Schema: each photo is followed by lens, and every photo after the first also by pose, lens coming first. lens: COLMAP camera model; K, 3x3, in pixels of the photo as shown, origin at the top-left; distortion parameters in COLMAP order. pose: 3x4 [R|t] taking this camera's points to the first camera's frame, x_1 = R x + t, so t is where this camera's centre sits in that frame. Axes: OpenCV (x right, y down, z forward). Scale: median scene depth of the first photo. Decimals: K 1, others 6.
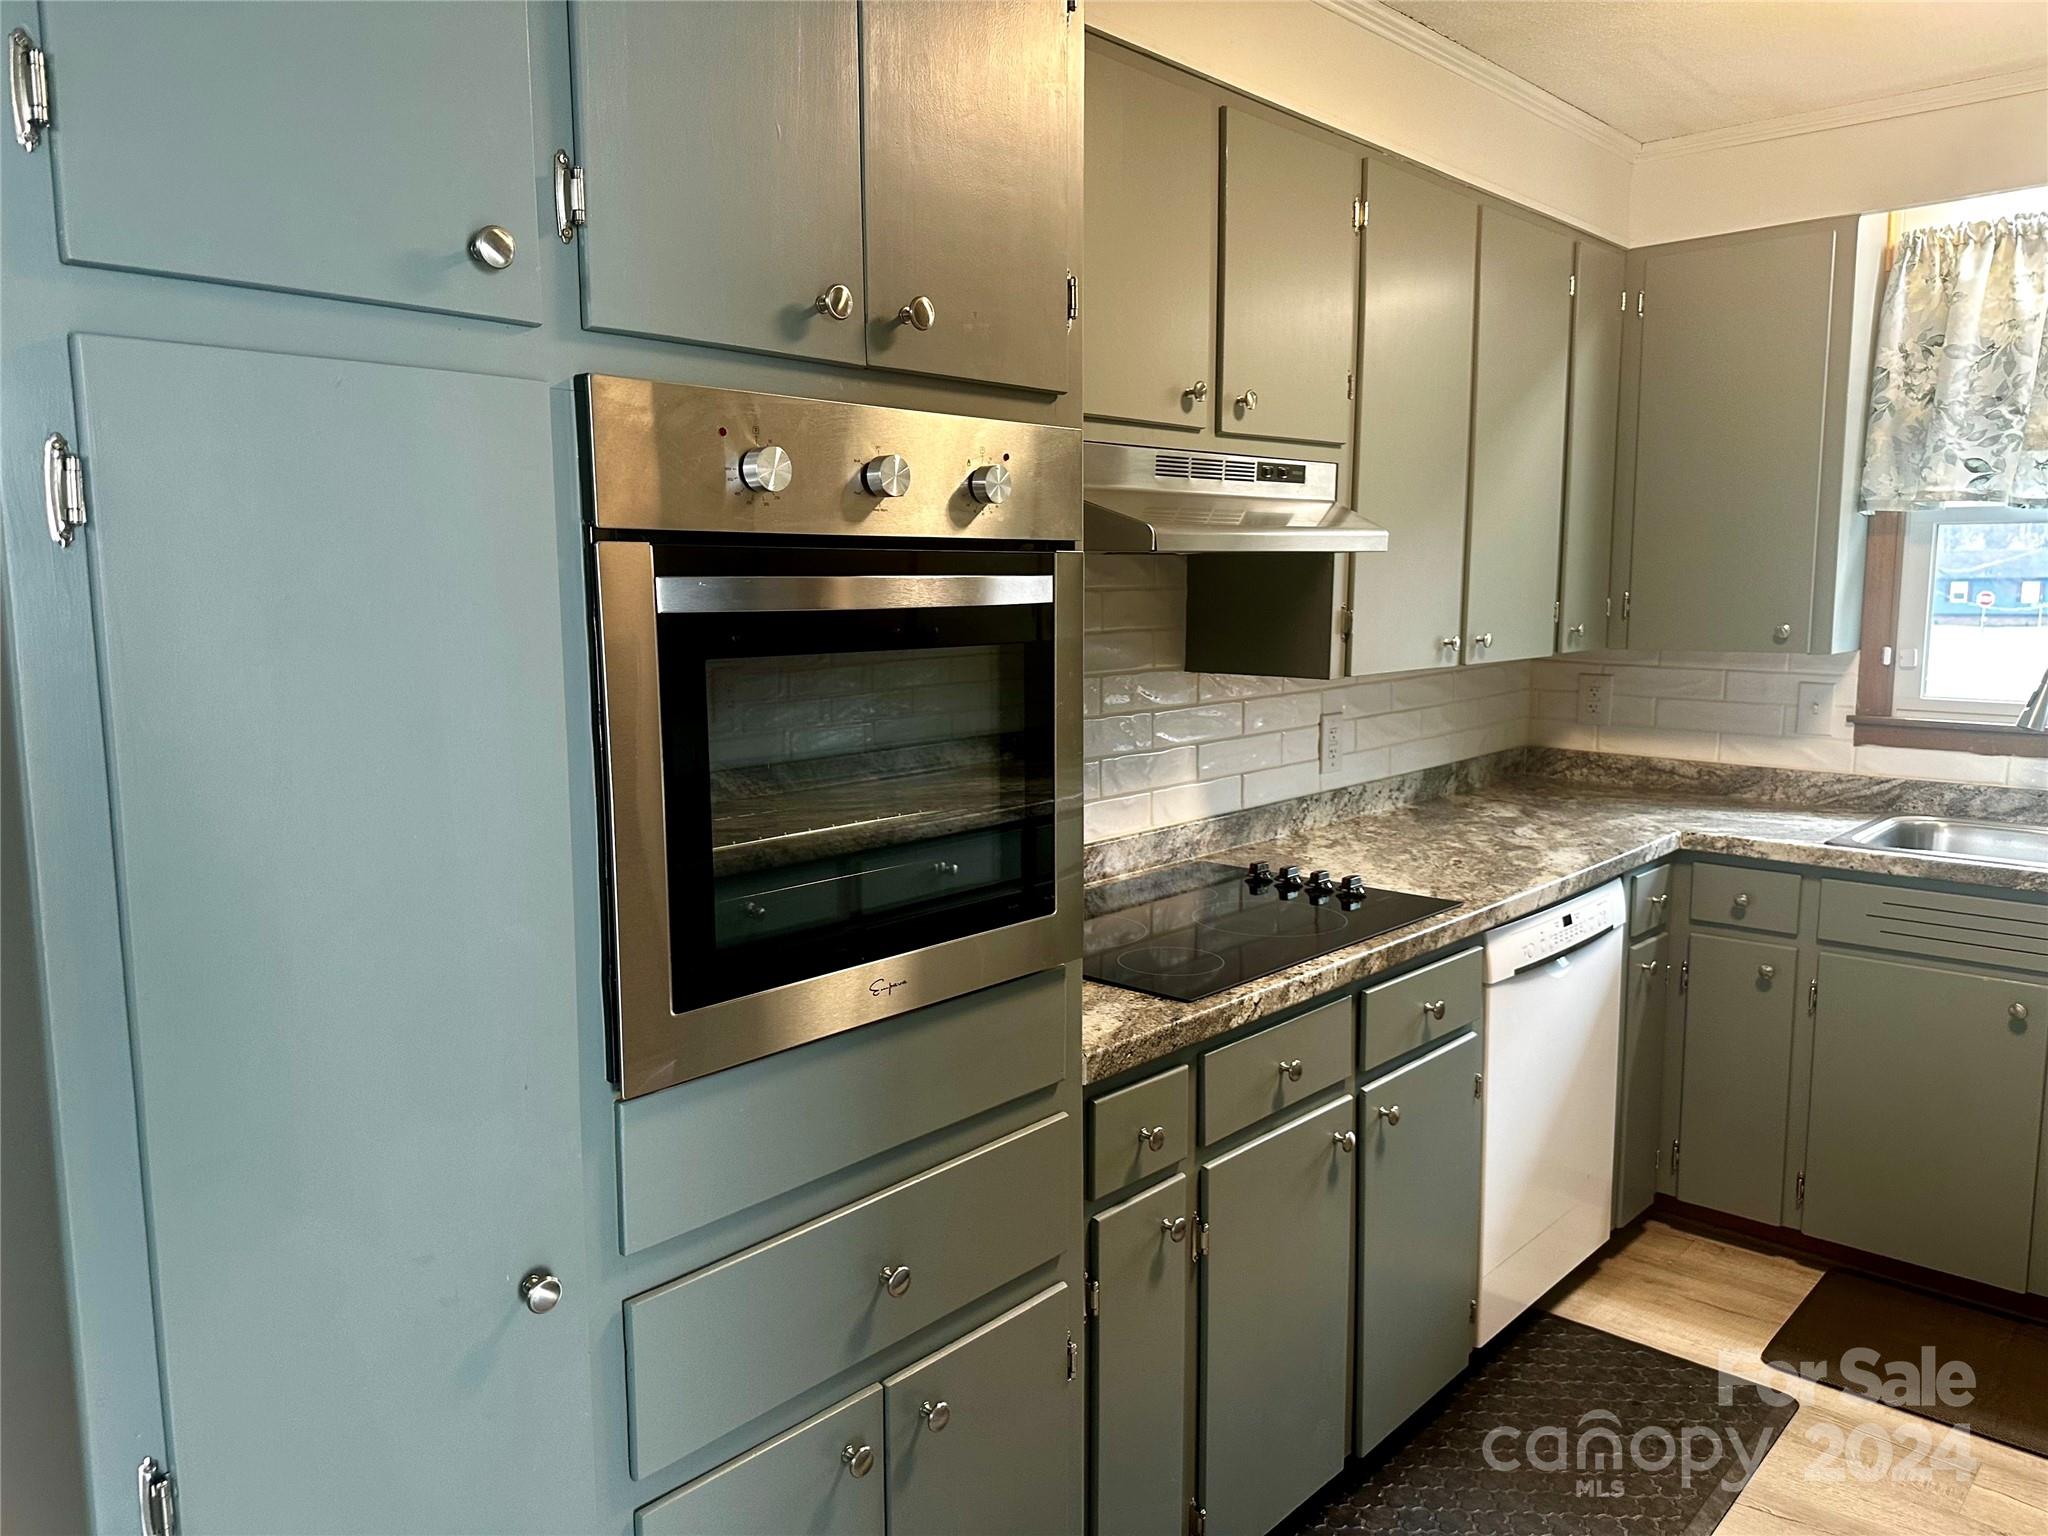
lens RADIAL K [[1406.1, 0, 1024.0], [0, 1406.1, 768.0], [0, 0, 1]] dist [0.130553, -0.163531]
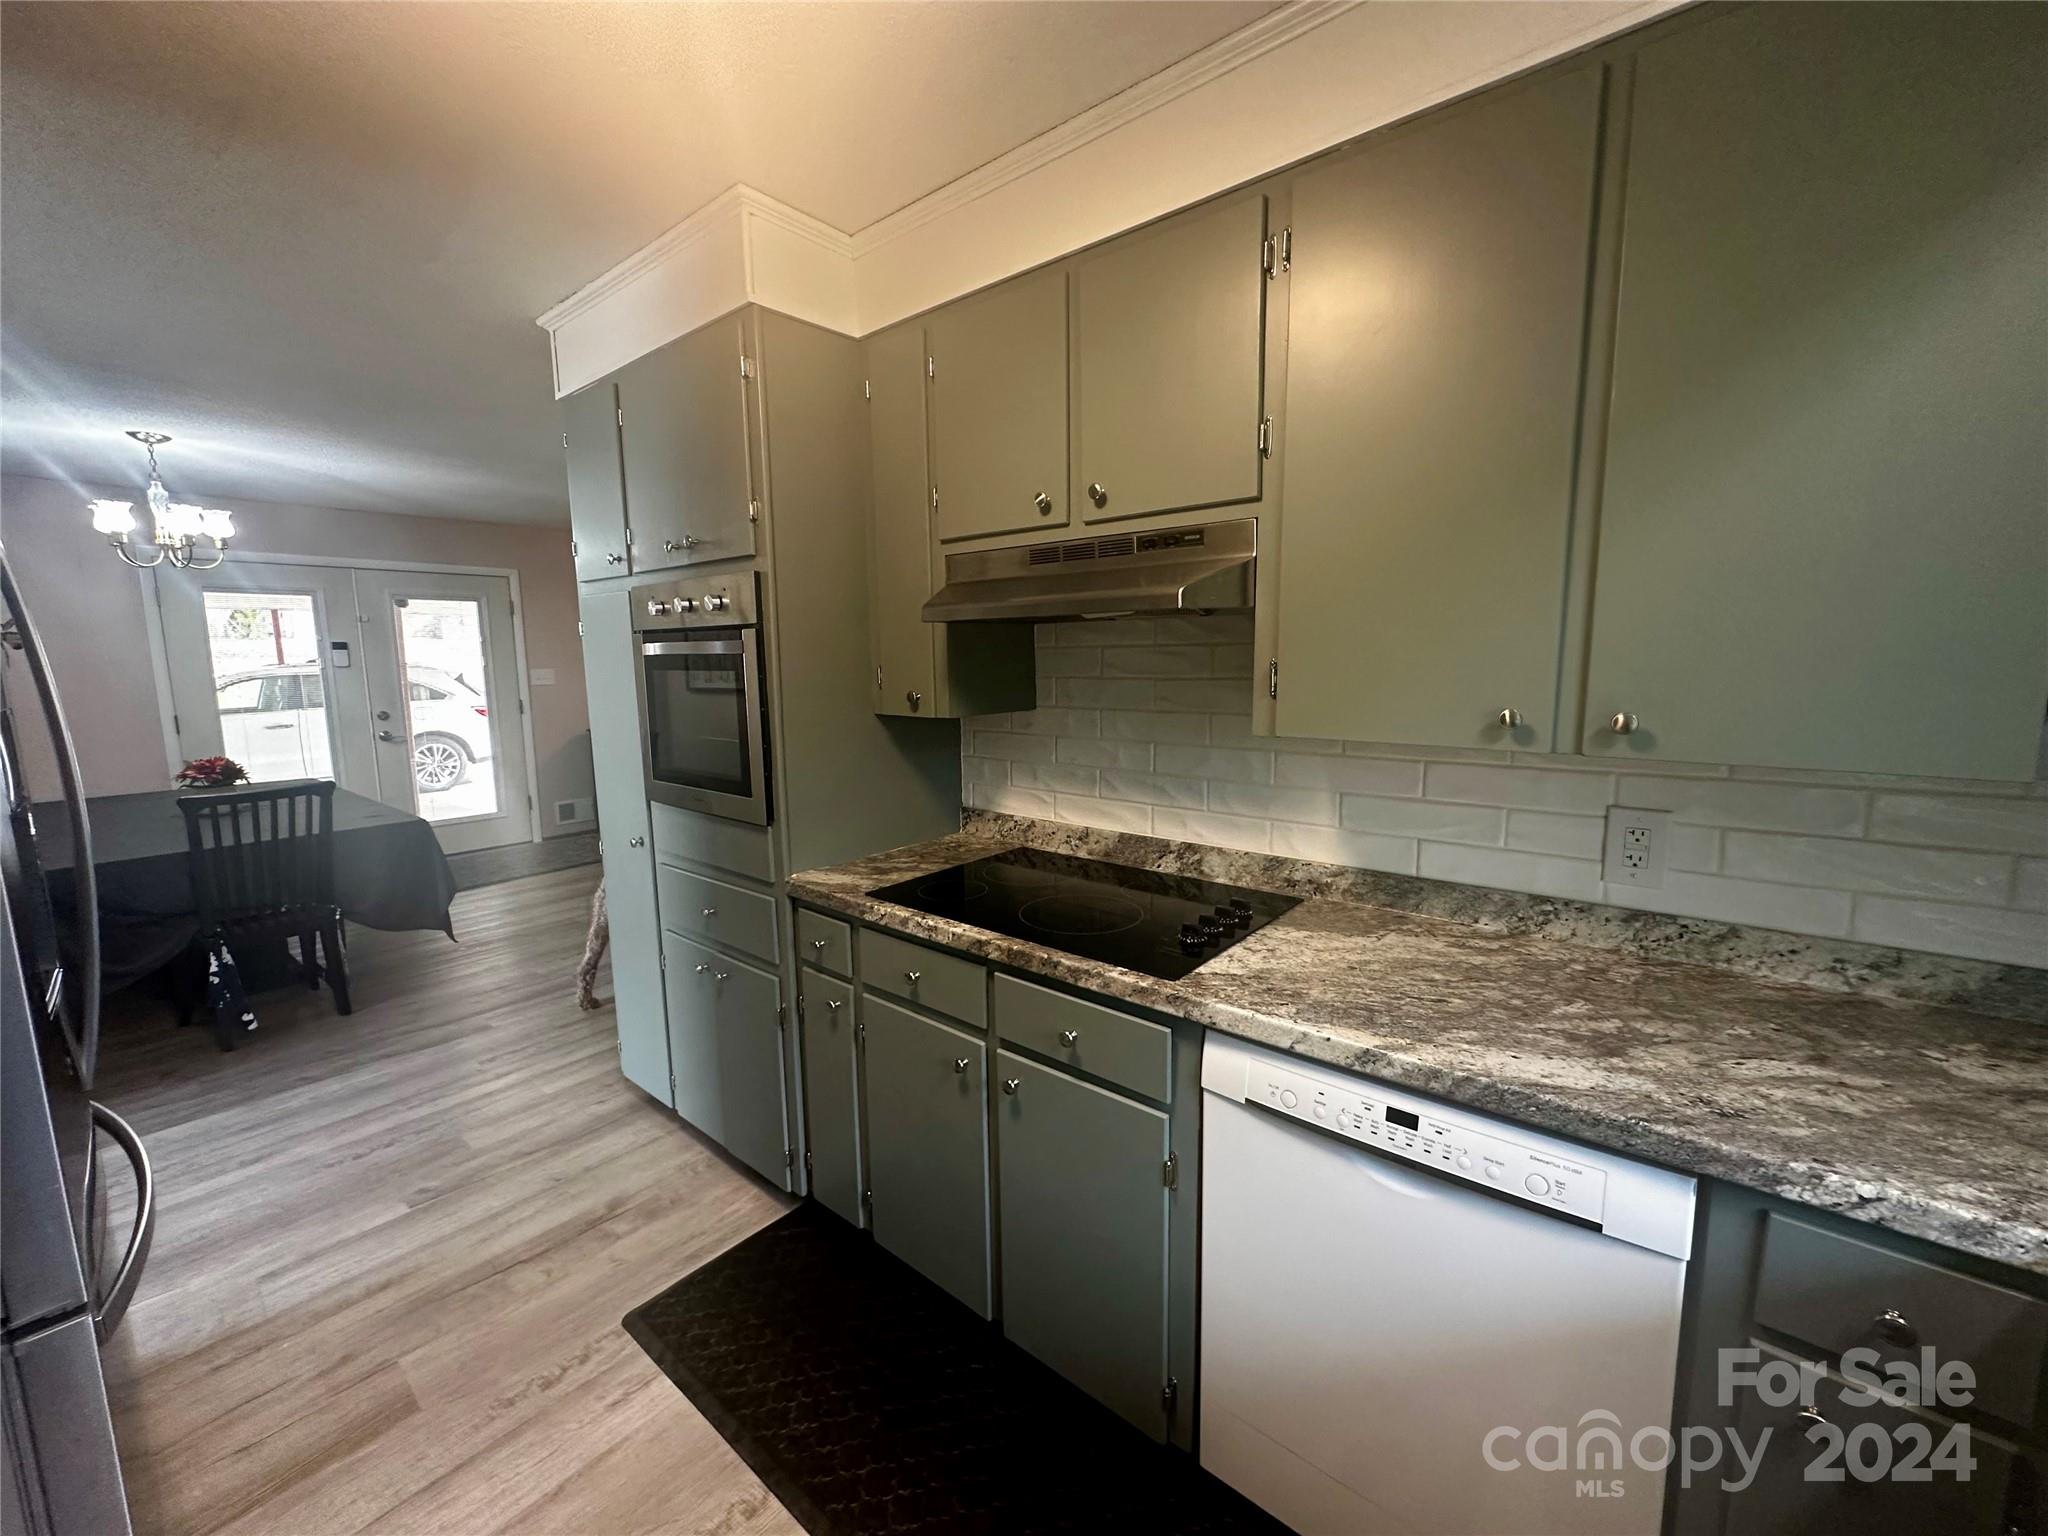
lens RADIAL K [[817.2, 0, 1024.0], [0, 817.2, 768.0], [0, 0, 1]] dist [0.000080, 0.000000]
pose [[0.063962, 0.151317, -0.986414, 0.745247], [-0.117208, 0.982736, 0.143153, -0.100449], [0.991045, 0.106459, 0.080594, 0.764932]]
